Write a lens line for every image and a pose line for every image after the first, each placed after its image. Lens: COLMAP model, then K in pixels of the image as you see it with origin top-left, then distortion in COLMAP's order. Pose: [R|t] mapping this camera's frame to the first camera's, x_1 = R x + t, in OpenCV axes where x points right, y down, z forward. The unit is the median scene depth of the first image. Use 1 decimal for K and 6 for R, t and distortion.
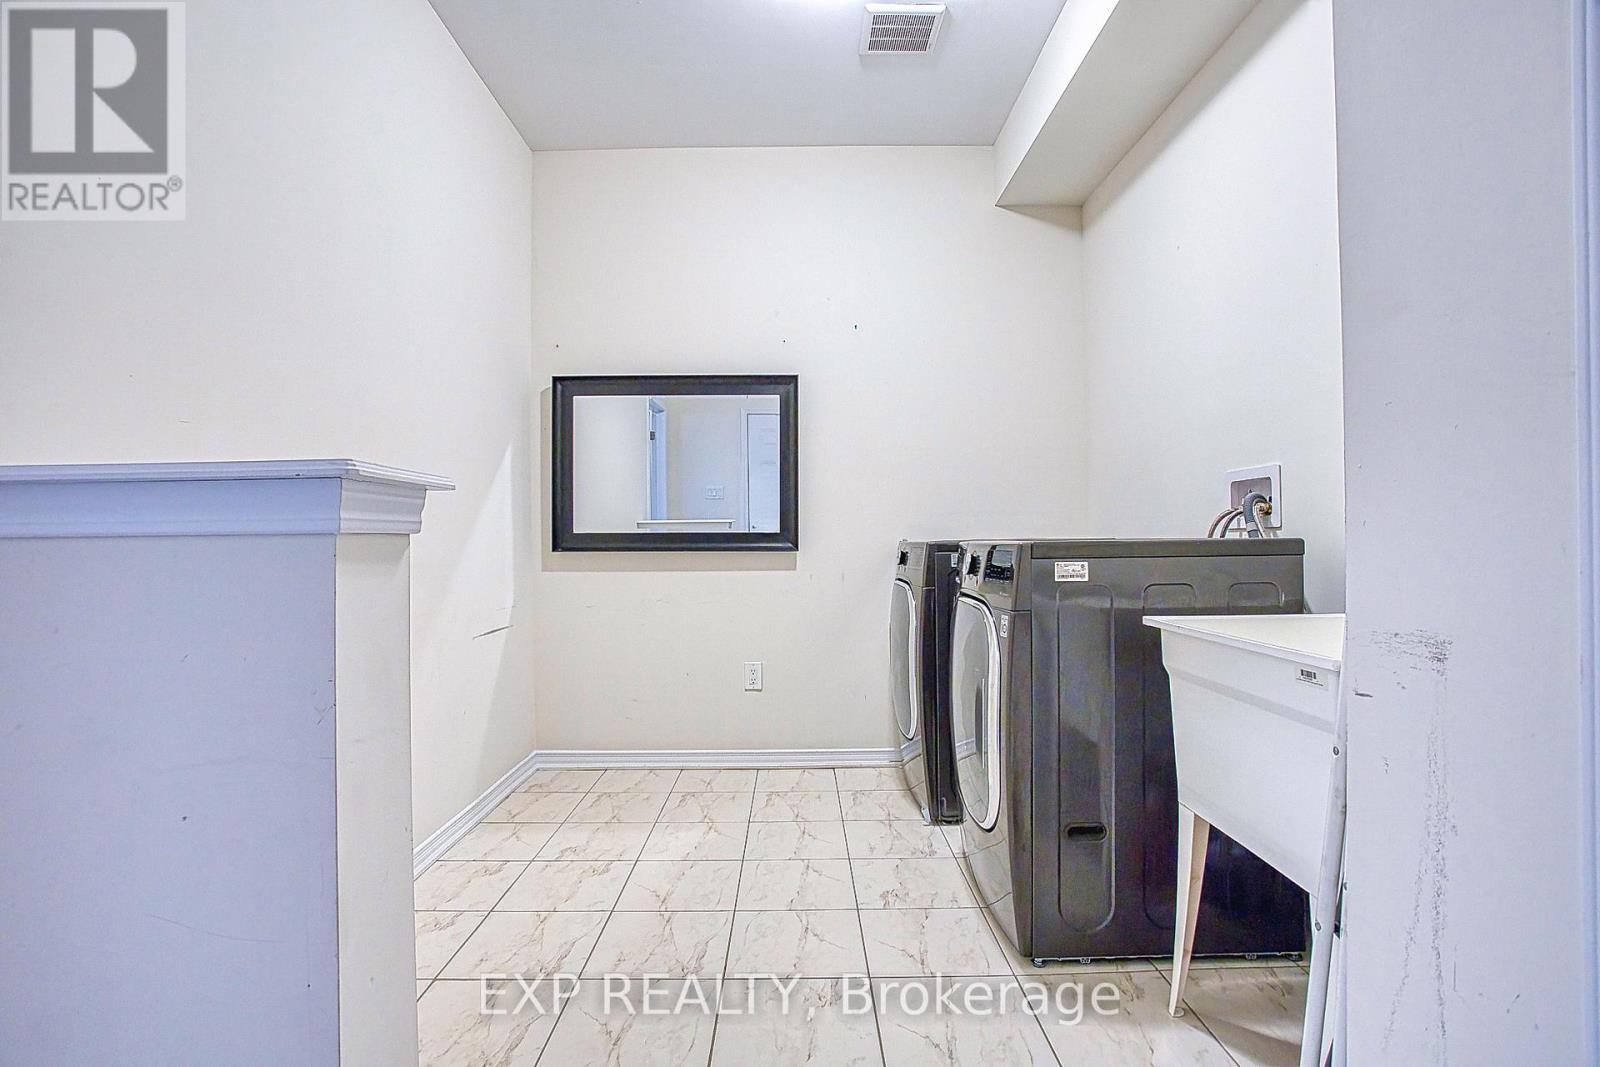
lens RADIAL K [[772.1, 0, 803.2], [0, 772.1, 540.4], [0, 0, 1]] dist [-0.060761, 0.024830]
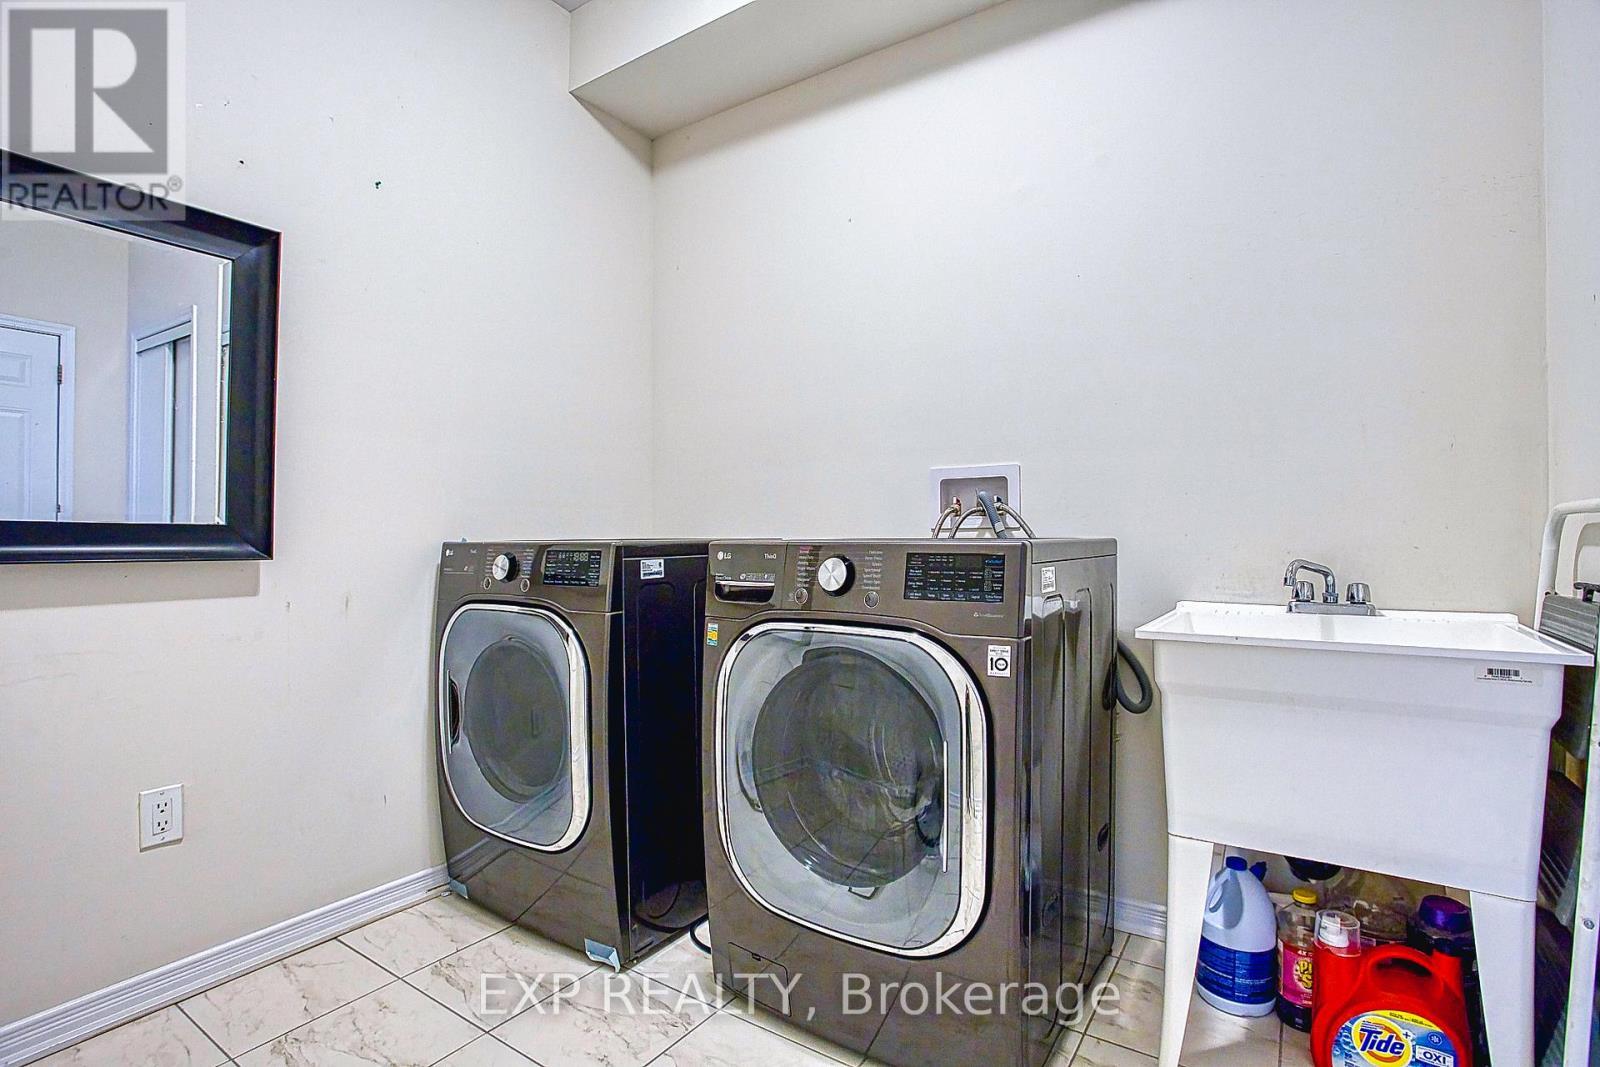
lens RADIAL K [[772.1, 0, 794.3], [0, 772.1, 531.7], [0, 0, 1]] dist [-0.060761, 0.024830]
pose [[0.573725, 0.011607, 0.818966, -0.227744], [-0.000487, 0.999904, -0.013830, 0.001682], [-0.819048, 0.007536, 0.573676, 0.402766]]
